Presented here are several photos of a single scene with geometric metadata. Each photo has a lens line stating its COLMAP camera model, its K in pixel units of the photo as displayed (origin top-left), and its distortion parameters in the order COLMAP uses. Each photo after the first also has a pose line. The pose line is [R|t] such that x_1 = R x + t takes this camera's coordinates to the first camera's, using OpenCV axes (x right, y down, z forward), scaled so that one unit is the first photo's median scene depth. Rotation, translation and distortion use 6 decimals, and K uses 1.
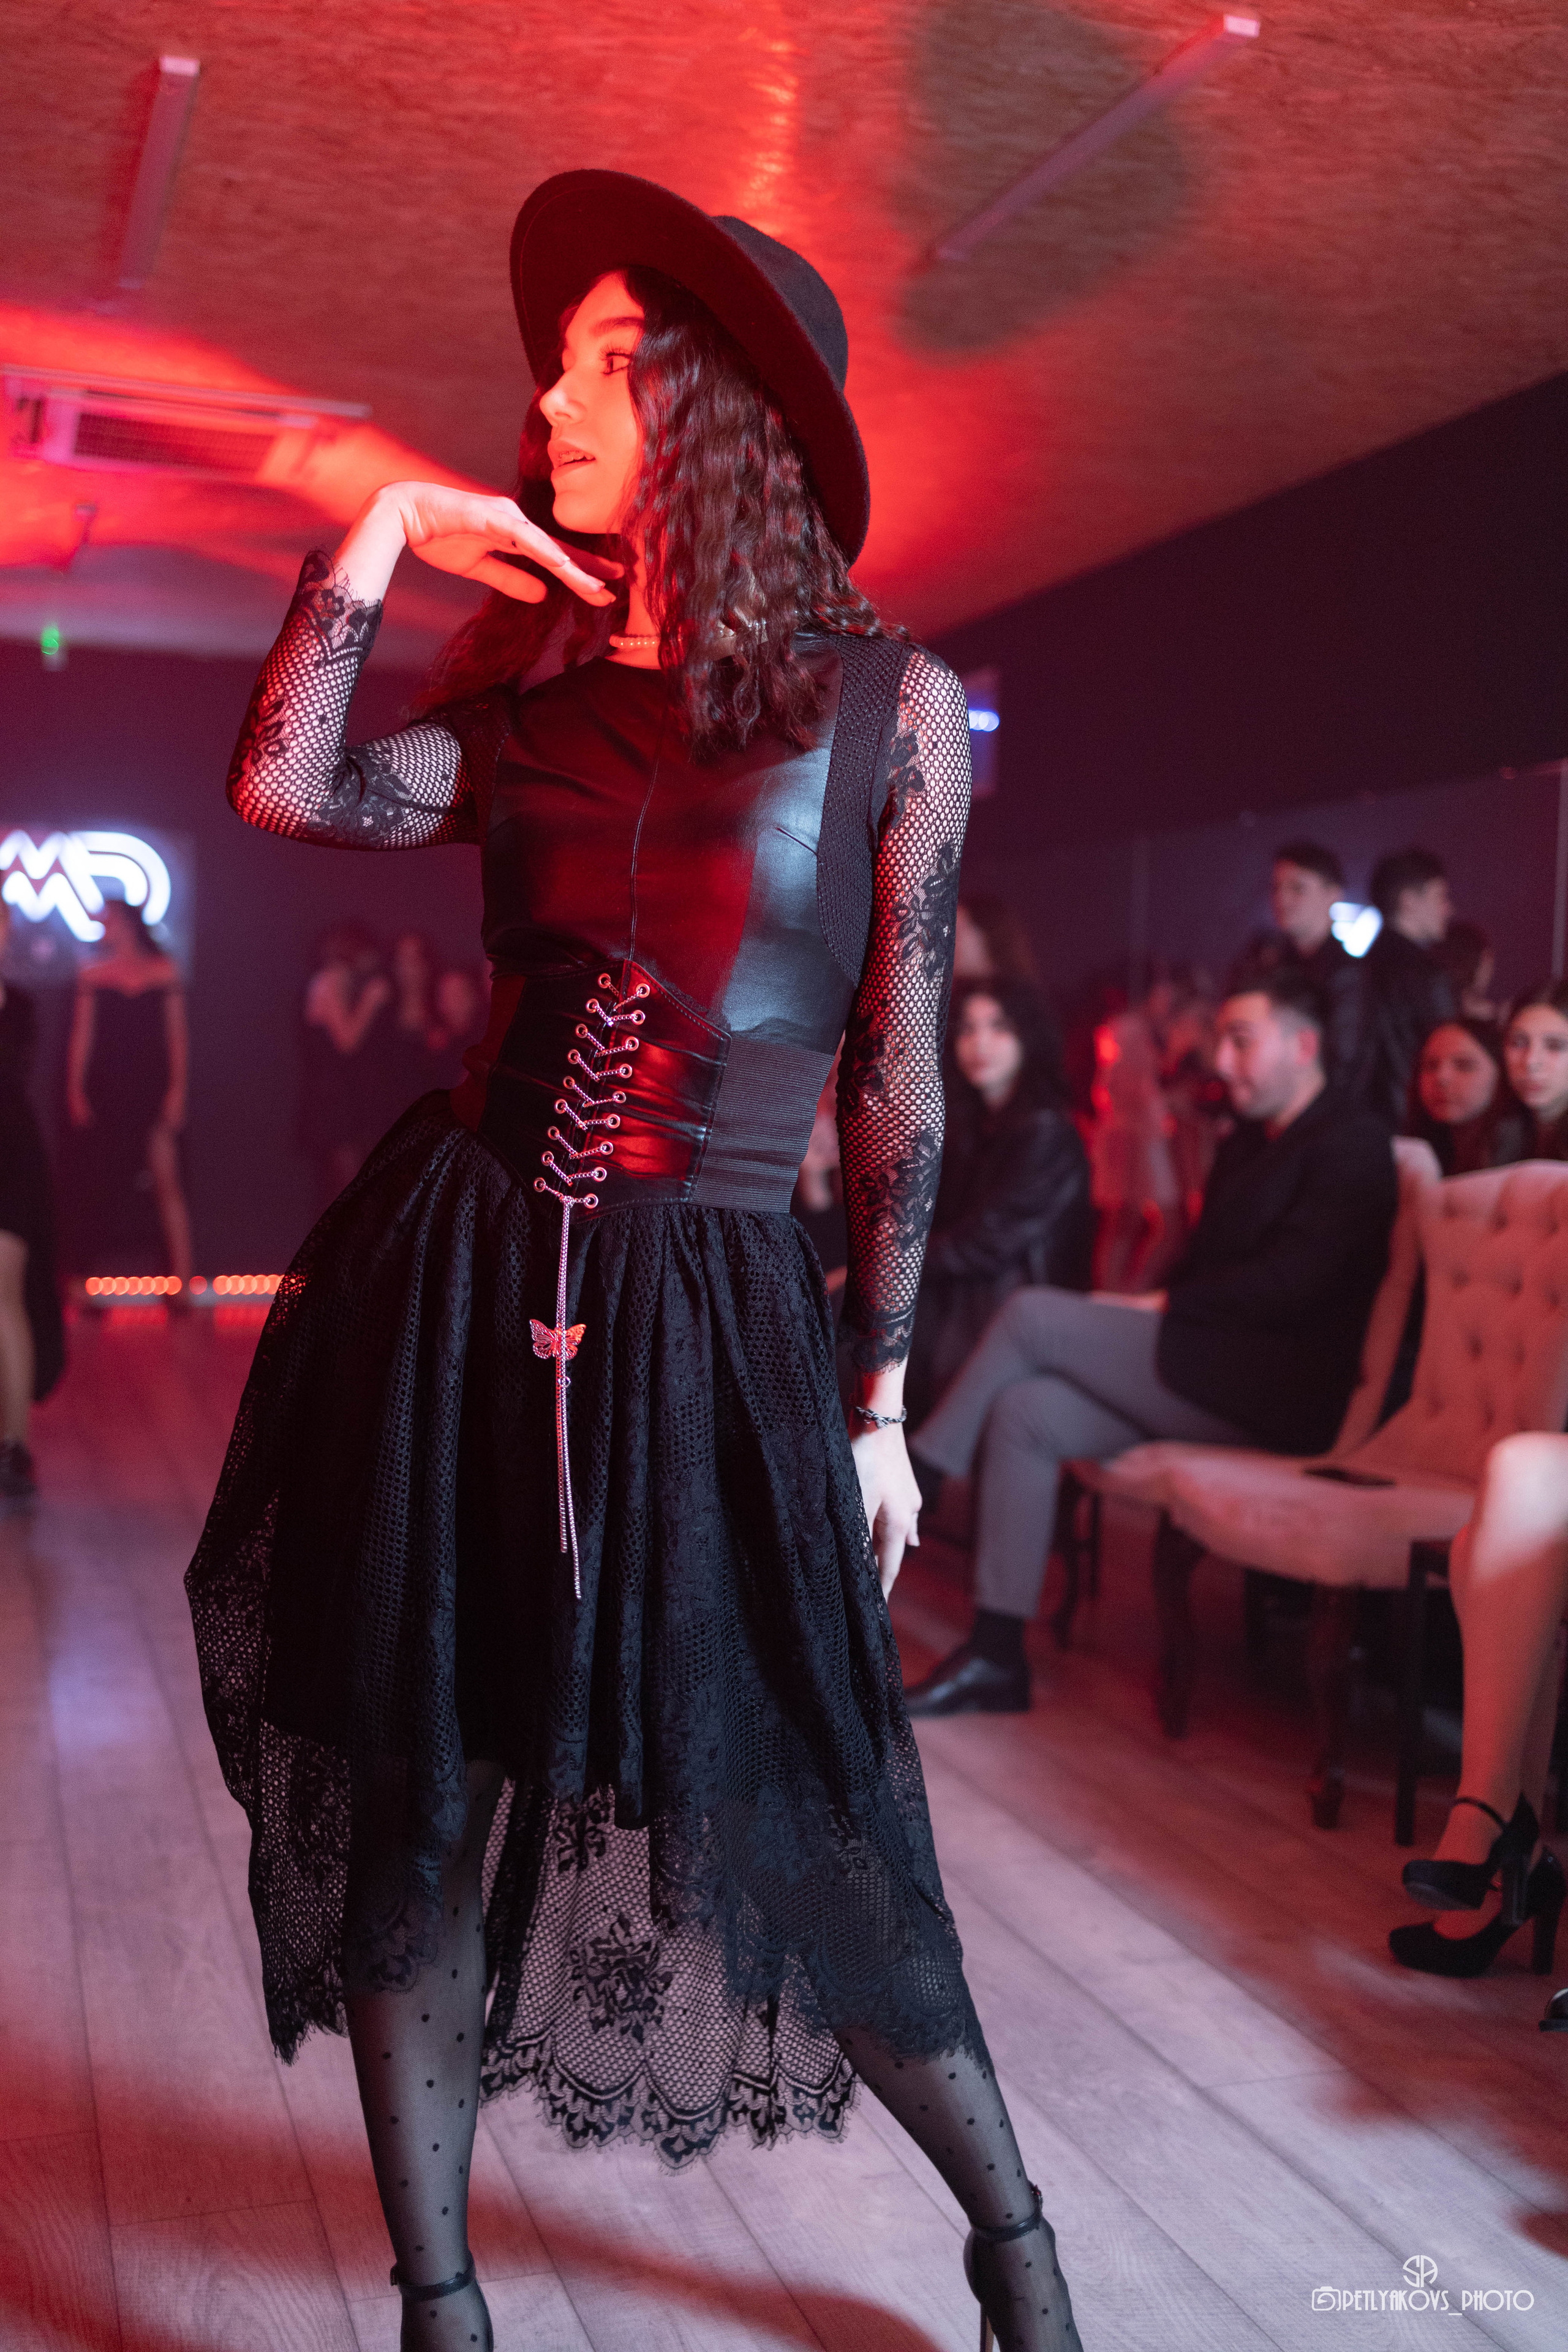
lens RADIAL K [[2329.5, 0, 770.5], [0, 2329.5, 1179.1], [0, 0, 1]] dist [0.005370, 0.000000]
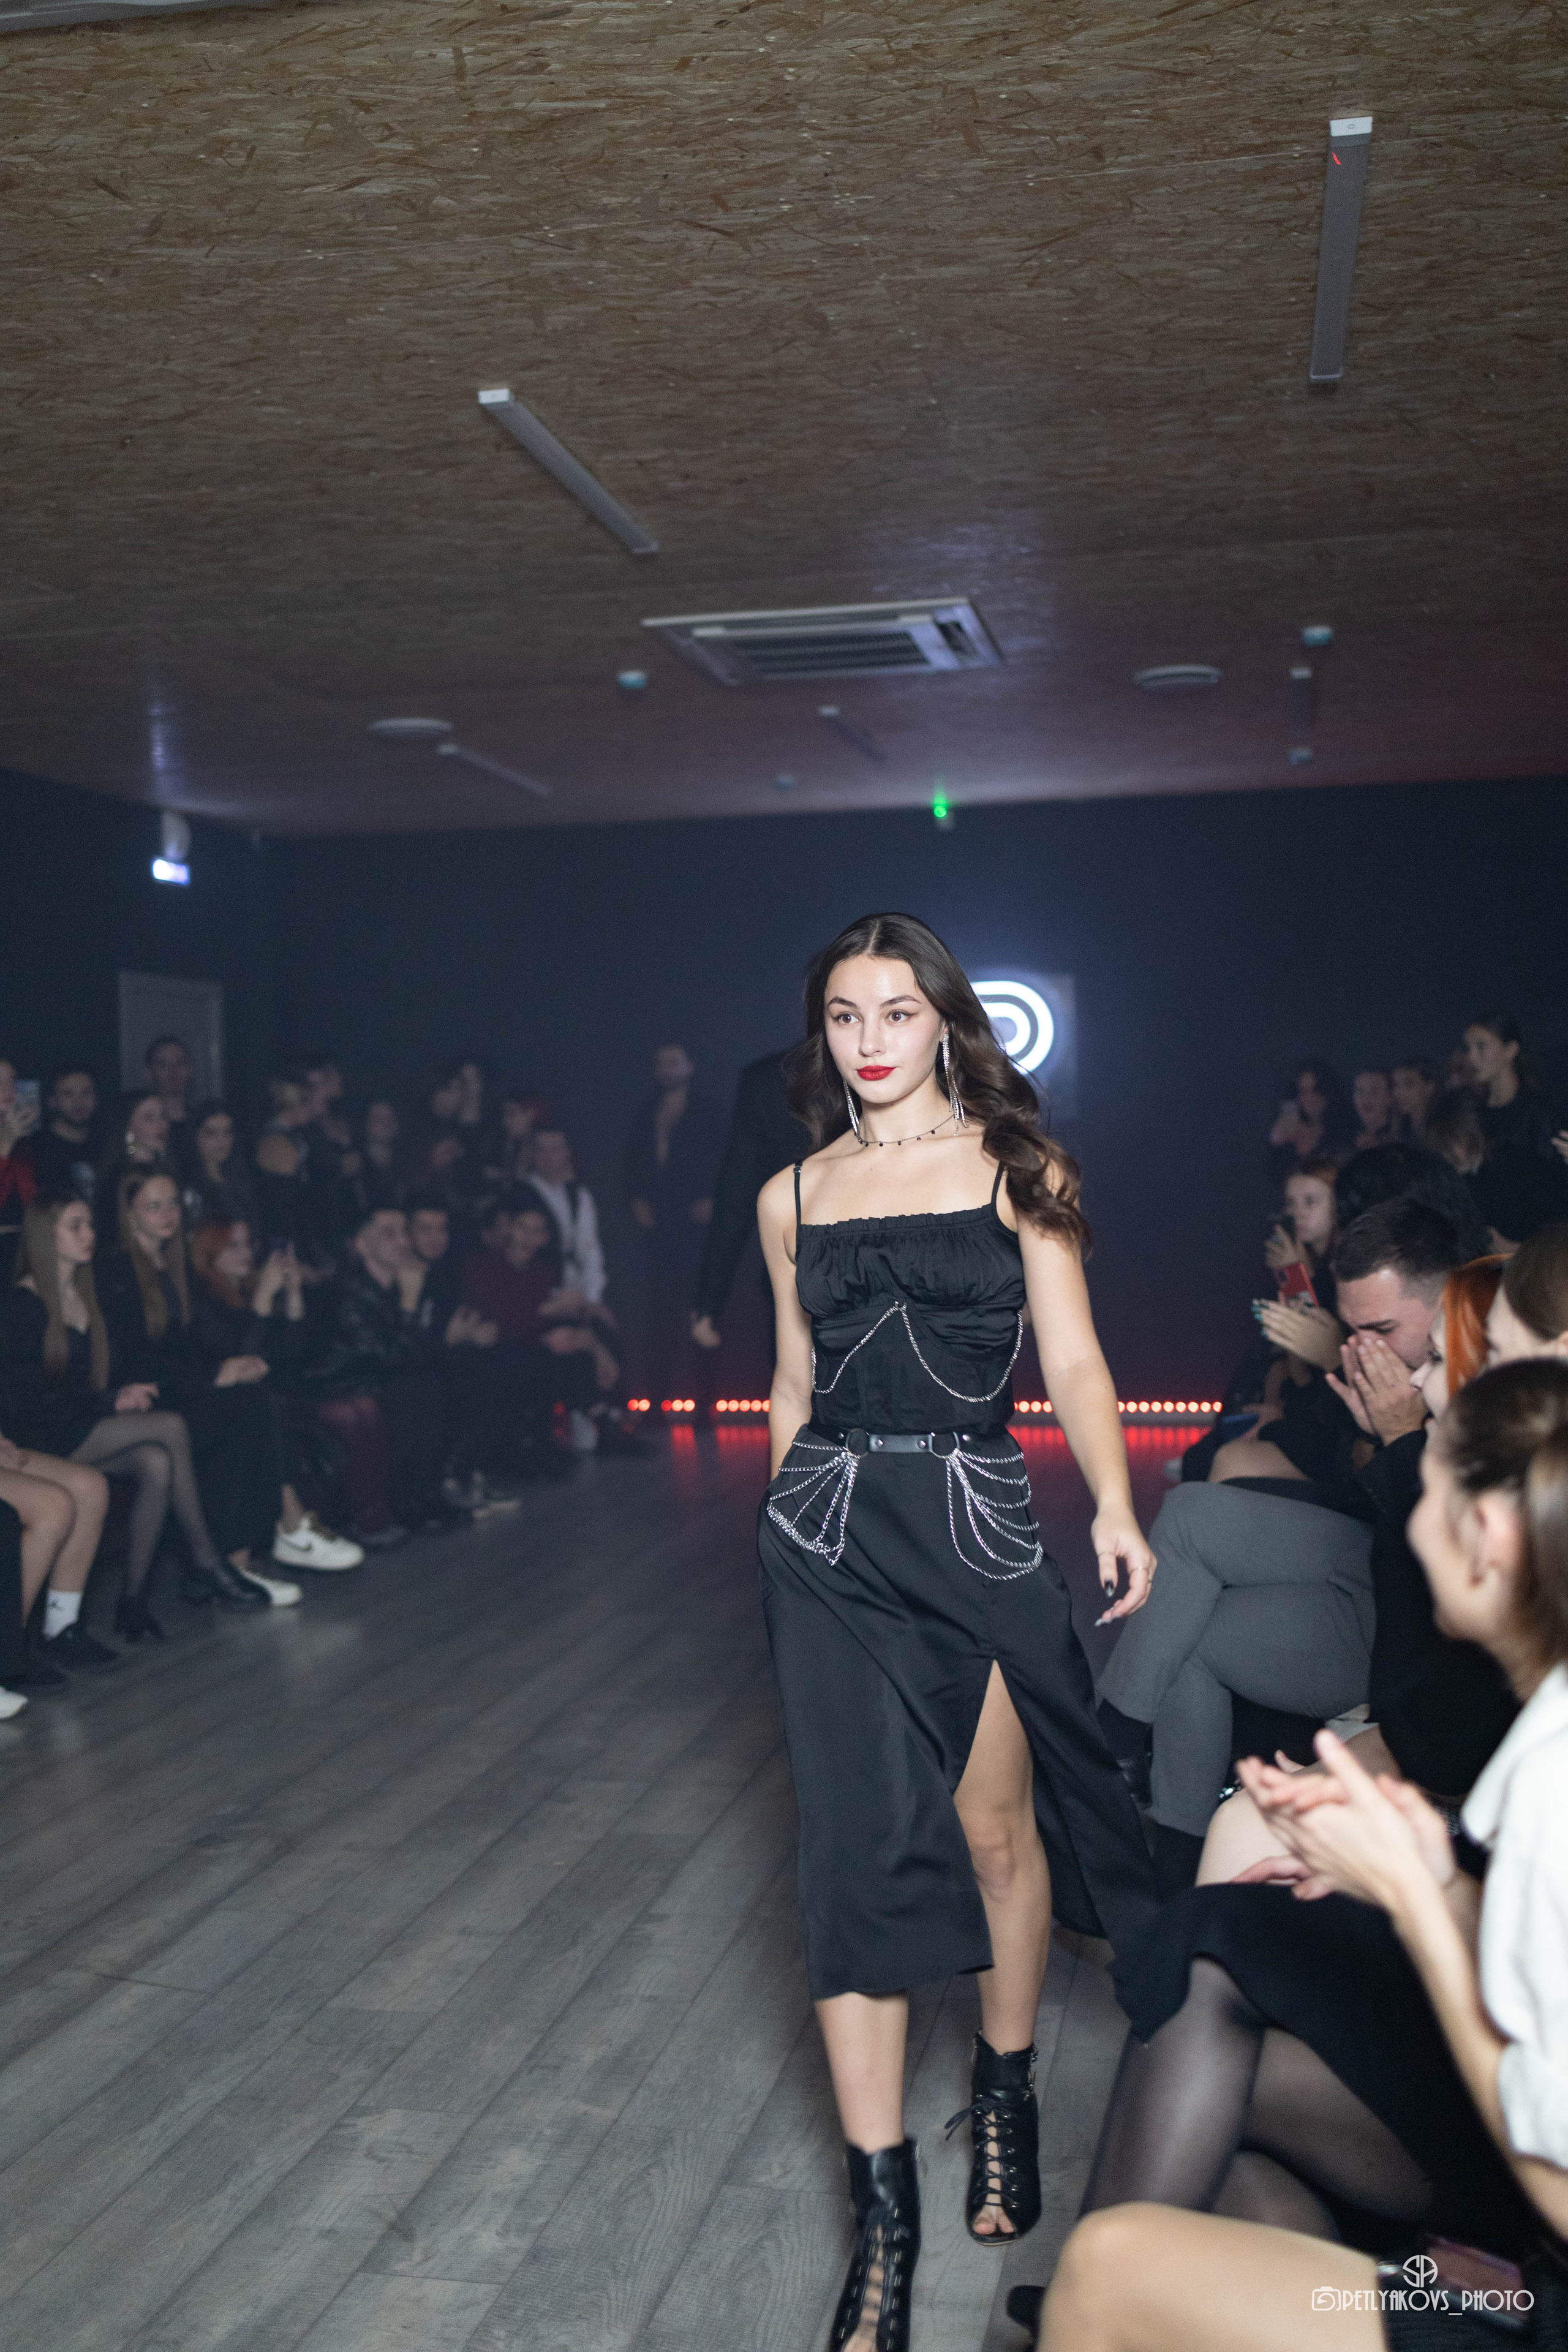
lens RADIAL K [[2329.5, 0, 772.0], [0, 2329.5, 1153.6], [0, 0, 1]] dist [0.005370, 0.000000]
pose [[0.856122, -0.040011, -0.515222, 0.409574], [0.018897, 0.998755, -0.046160, -0.054234], [0.516428, 0.029783, 0.855813, 0.109802]]
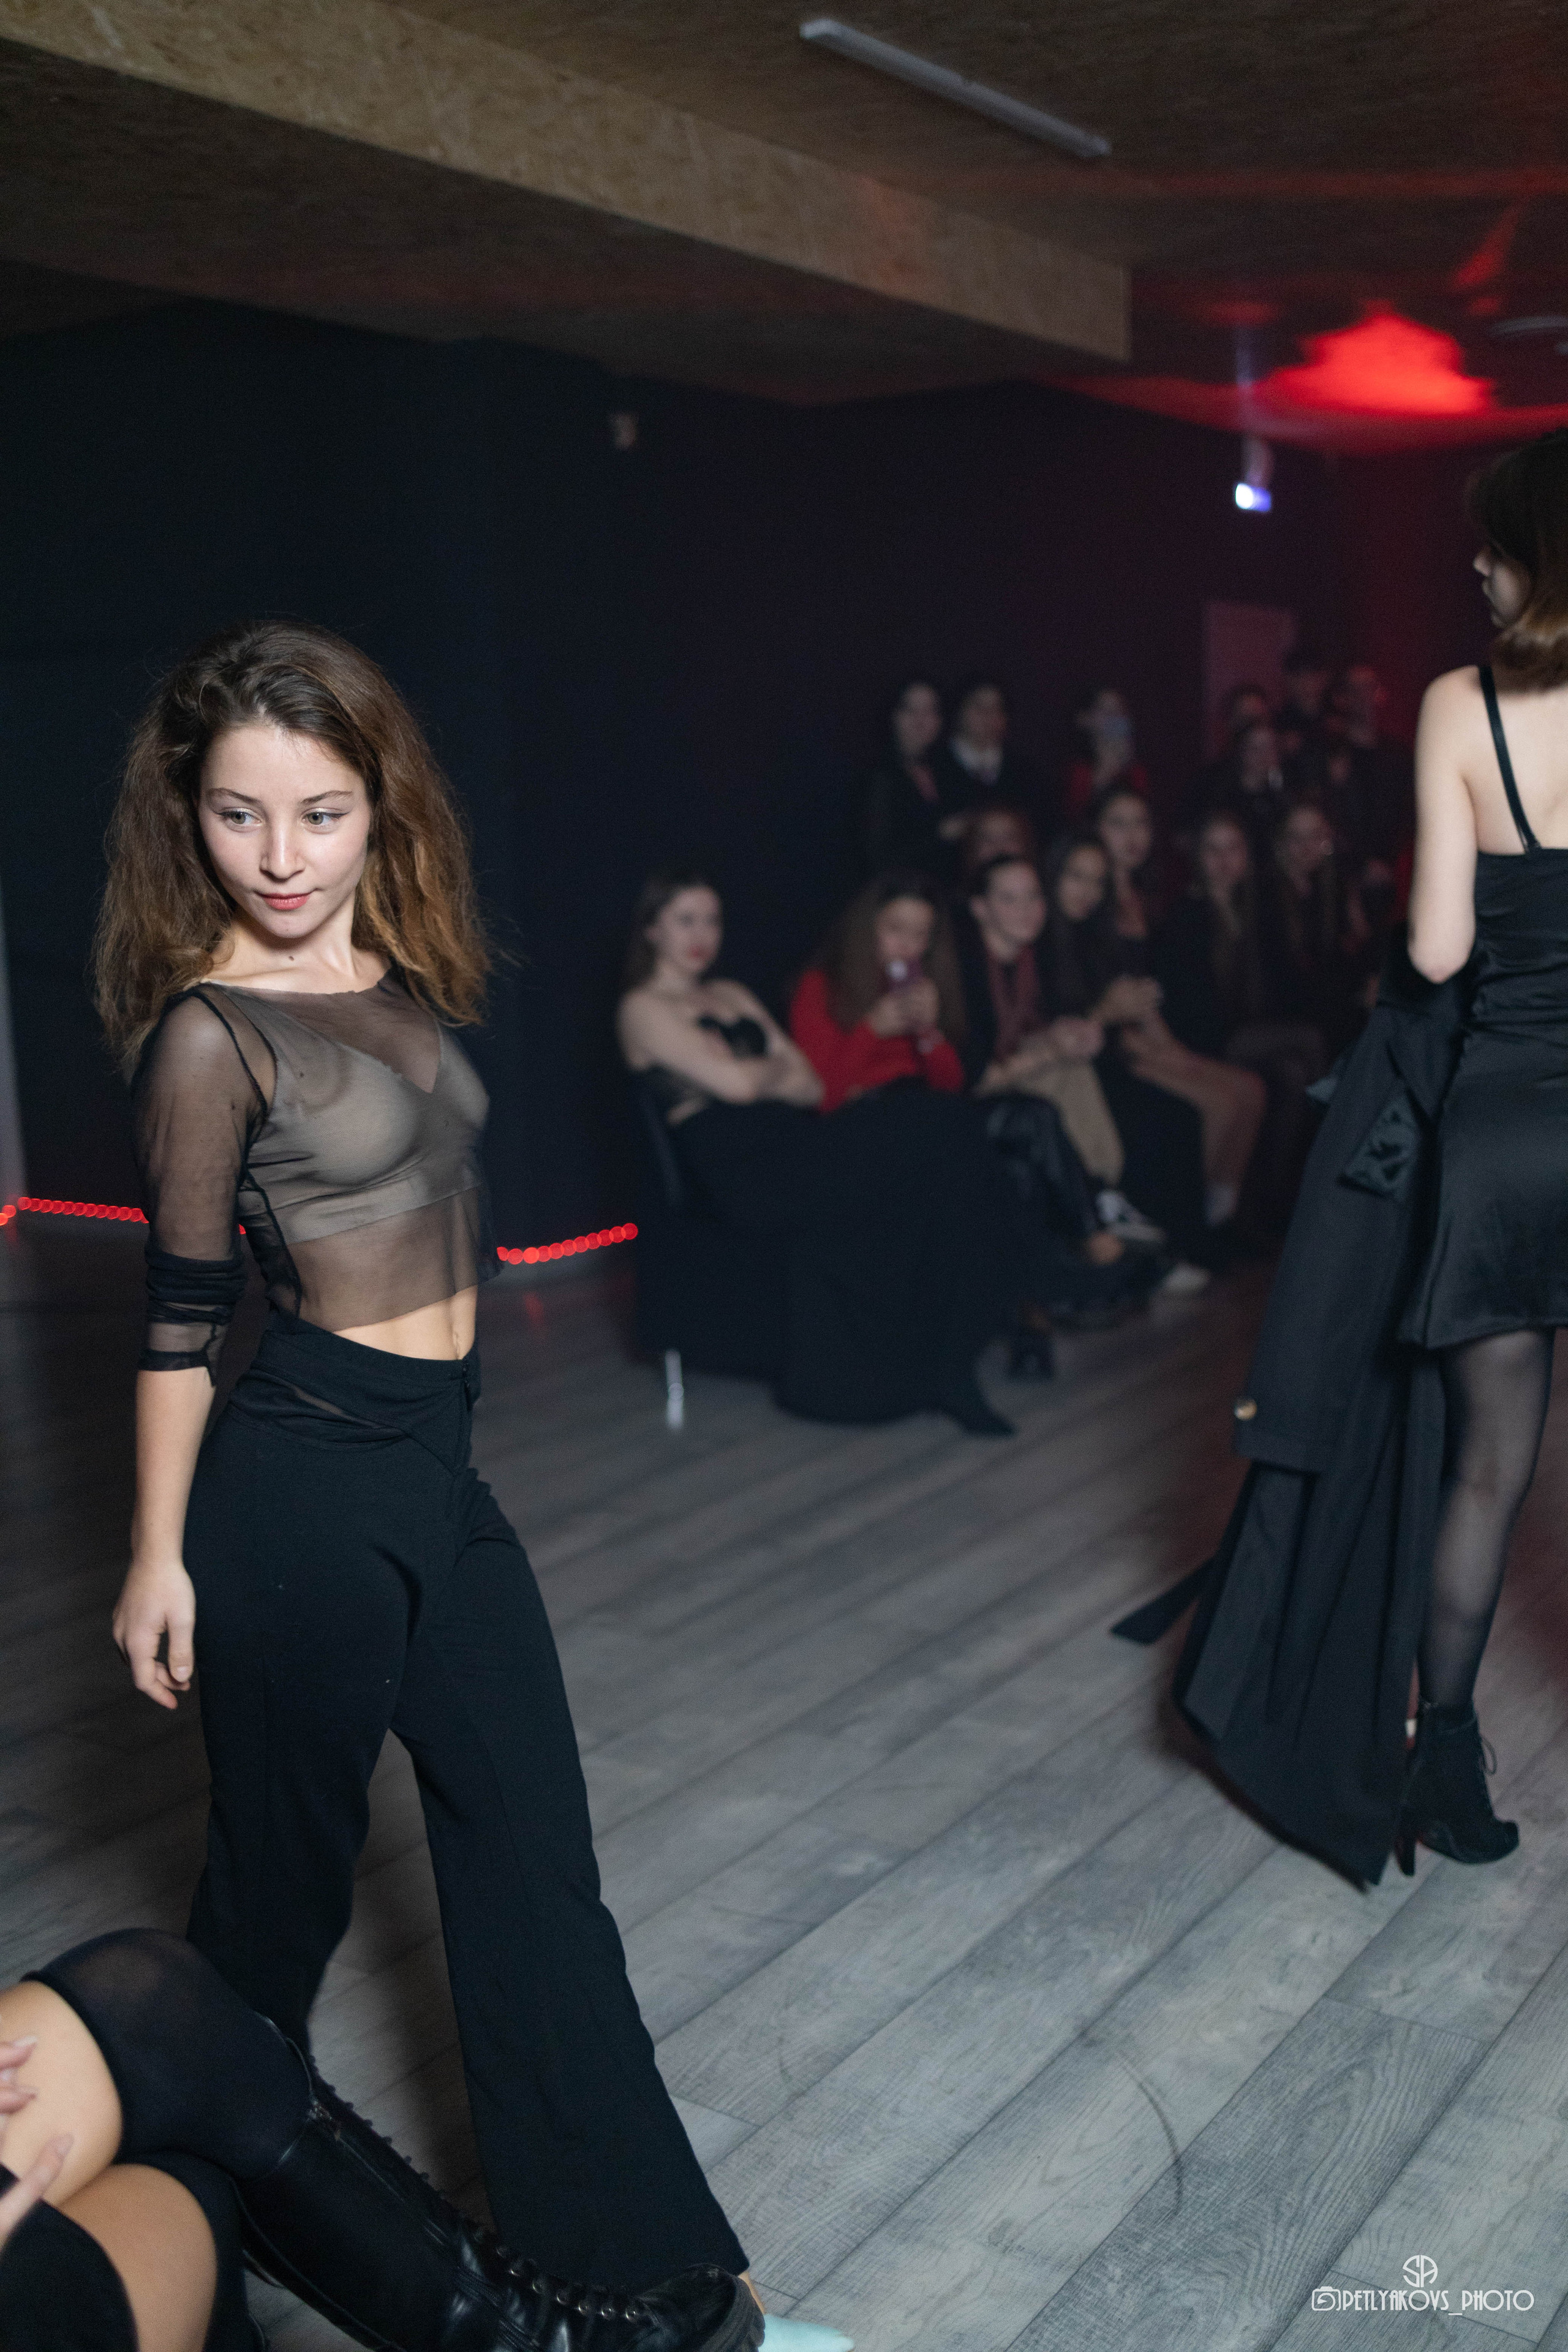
lens RADIAL K [[2329.5, 0, 785.2], [0, 2329.5, 1161.6], [0, 0, 1]] dist [0.005370, 0.000000]
pose [[0.591457, 0.080845, -0.802273, 0.364732], [0.009531, 0.994191, 0.107211, -0.044863], [0.806280, -0.071057, 0.587251, -0.030281]]
